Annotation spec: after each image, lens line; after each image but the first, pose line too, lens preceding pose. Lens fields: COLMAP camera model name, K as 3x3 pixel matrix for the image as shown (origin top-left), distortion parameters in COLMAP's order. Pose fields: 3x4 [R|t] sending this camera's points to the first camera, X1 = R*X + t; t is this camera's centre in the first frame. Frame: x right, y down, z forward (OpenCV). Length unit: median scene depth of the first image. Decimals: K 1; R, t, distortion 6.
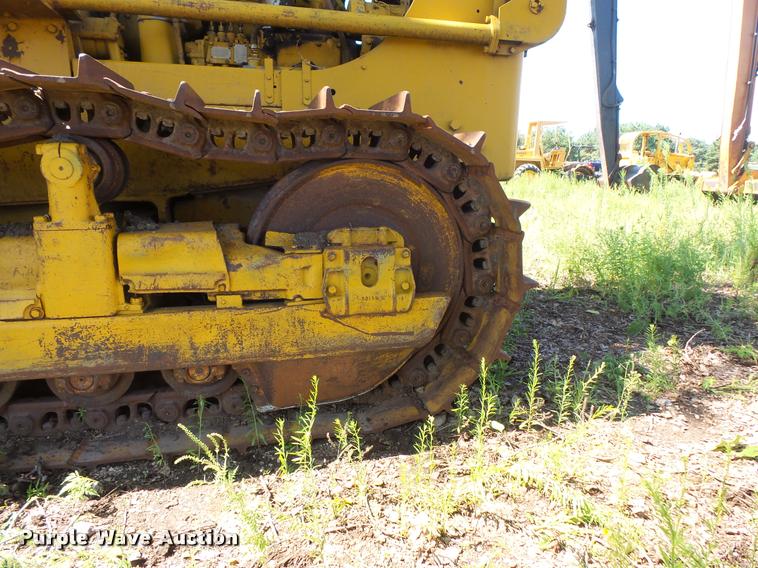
lens RADIAL K [[531.8, 0, 381.4], [0, 531.8, 283.0], [0, 0, 1]] dist [0.005992, 0.002443]
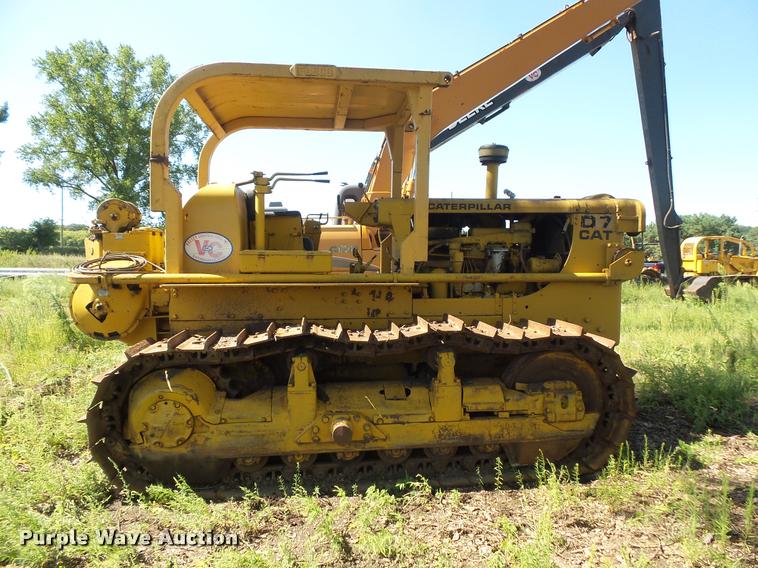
lens RADIAL K [[531.8, 0, 381.5], [0, 531.8, 285.2], [0, 0, 1]] dist [0.005992, 0.002443]
pose [[0.994209, -0.011067, -0.106891, -0.534792], [-0.006082, 0.987294, -0.158786, -0.144201], [0.107291, 0.158517, 0.981510, -1.343145]]
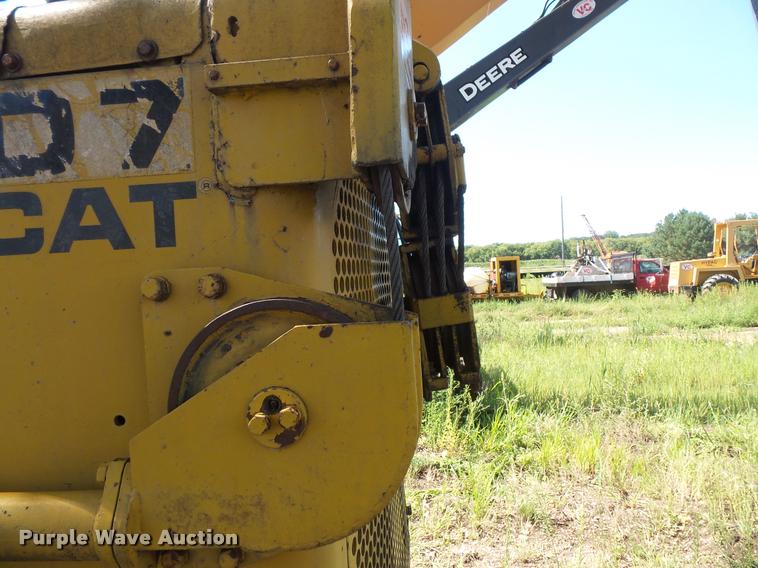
lens RADIAL K [[549.4, 0, 376.3], [0, 549.4, 284.9], [0, 0, 1]] dist [-0.001431, -0.000885]
pose [[0.948532, -0.065445, -0.309844, 0.536375], [0.004443, 0.981067, -0.193620, -0.676079], [0.316650, 0.182278, 0.930864, 0.964967]]
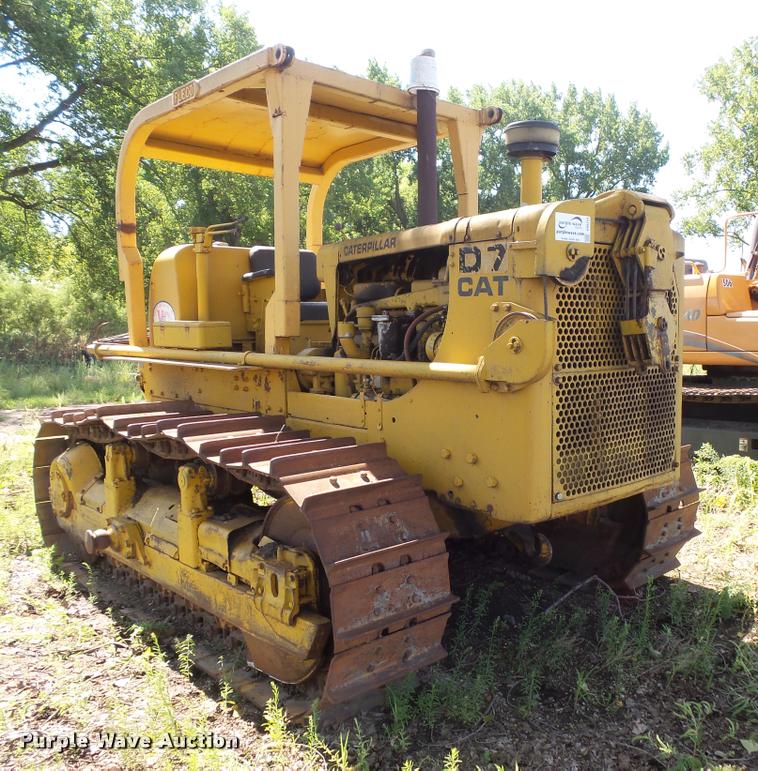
lens RADIAL K [[753.6, 0, 474.3], [0, 753.6, 393.8], [0, 0, 1]] dist [0.003122, 0.000000]
pose [[0.536257, 0.060646, -0.841873, 1.710198], [-0.171379, 0.984462, -0.038247, -0.480297], [0.826473, 0.164790, 0.538318, 0.331901]]
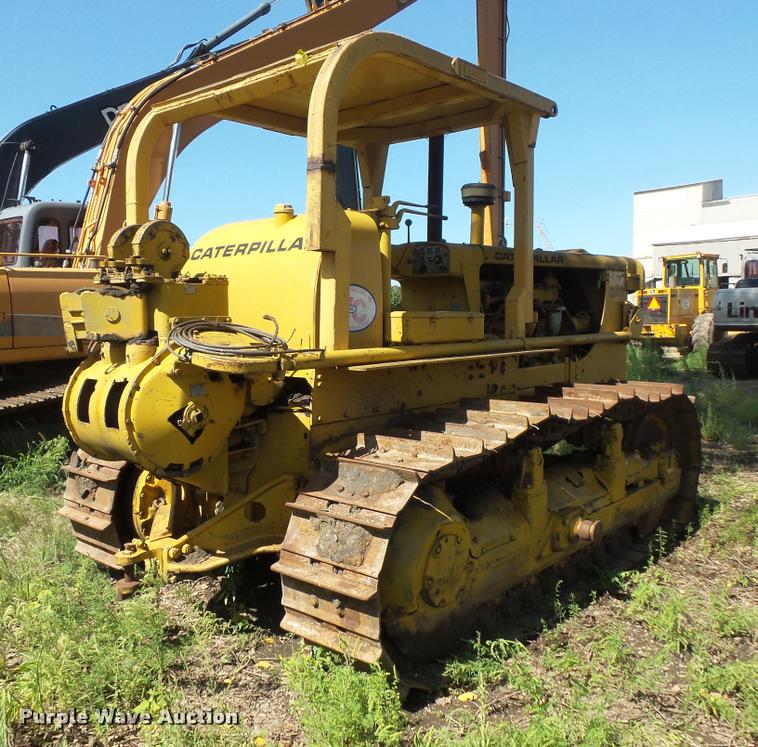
lens RADIAL K [[740.9, 0, 404.5], [0, 740.9, 357.1], [0, 0, 1]] dist [0.003122, 0.000000]
pose [[0.813385, -0.063369, 0.578263, -2.656218], [0.151407, 0.982851, -0.105263, -0.289130], [-0.561676, 0.173173, 0.809031, -0.935267]]
